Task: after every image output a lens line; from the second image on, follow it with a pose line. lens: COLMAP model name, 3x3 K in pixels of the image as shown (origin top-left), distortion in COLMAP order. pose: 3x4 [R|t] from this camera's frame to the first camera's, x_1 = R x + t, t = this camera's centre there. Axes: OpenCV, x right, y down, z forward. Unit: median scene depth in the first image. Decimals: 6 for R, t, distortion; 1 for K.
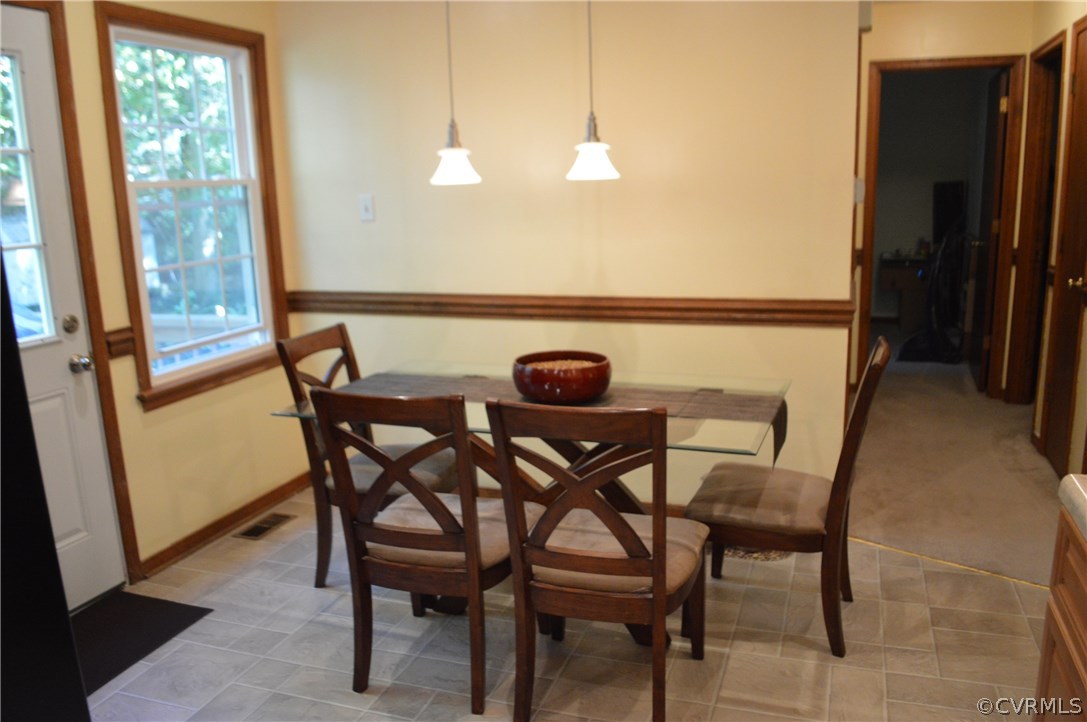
lens RADIAL K [[862.8, 0, 543.2], [0, 862.8, 376.5], [0, 0, 1]] dist [-0.088864, 0.002793]
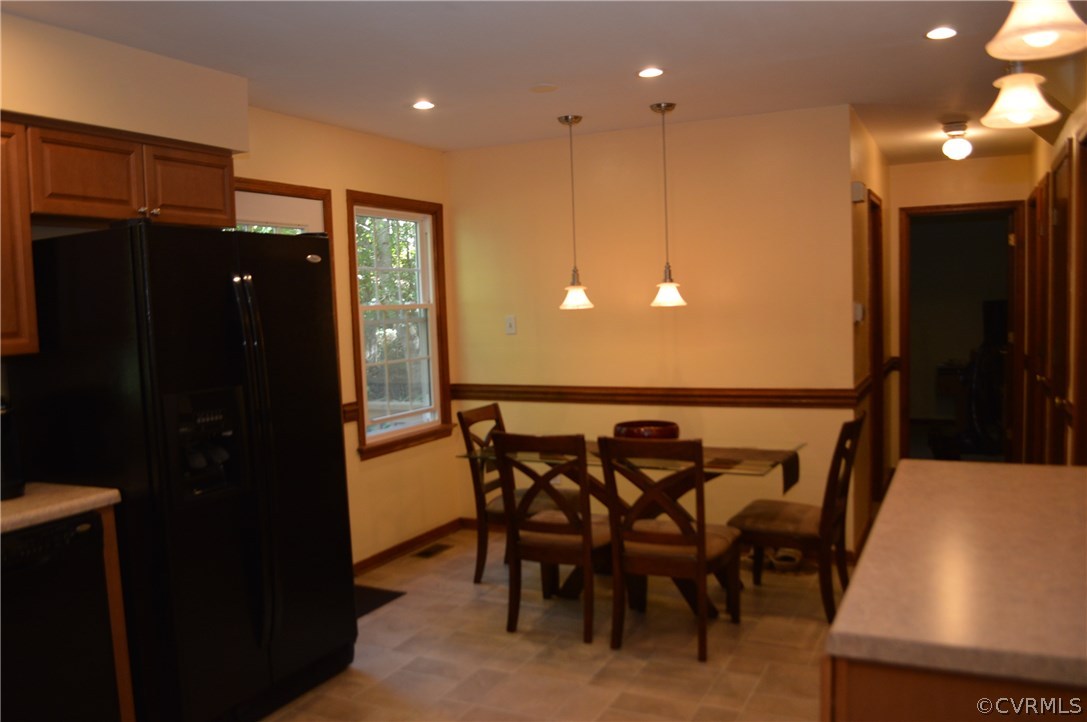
lens RADIAL K [[862.8, 0, 543.2], [0, 862.8, 376.5], [0, 0, 1]] dist [-0.088864, 0.002793]
pose [[0.992917, 0.006099, -0.118657, 0.018381], [-0.021824, 0.991051, -0.131689, 0.088239], [0.116792, 0.133346, 0.984164, -0.456464]]
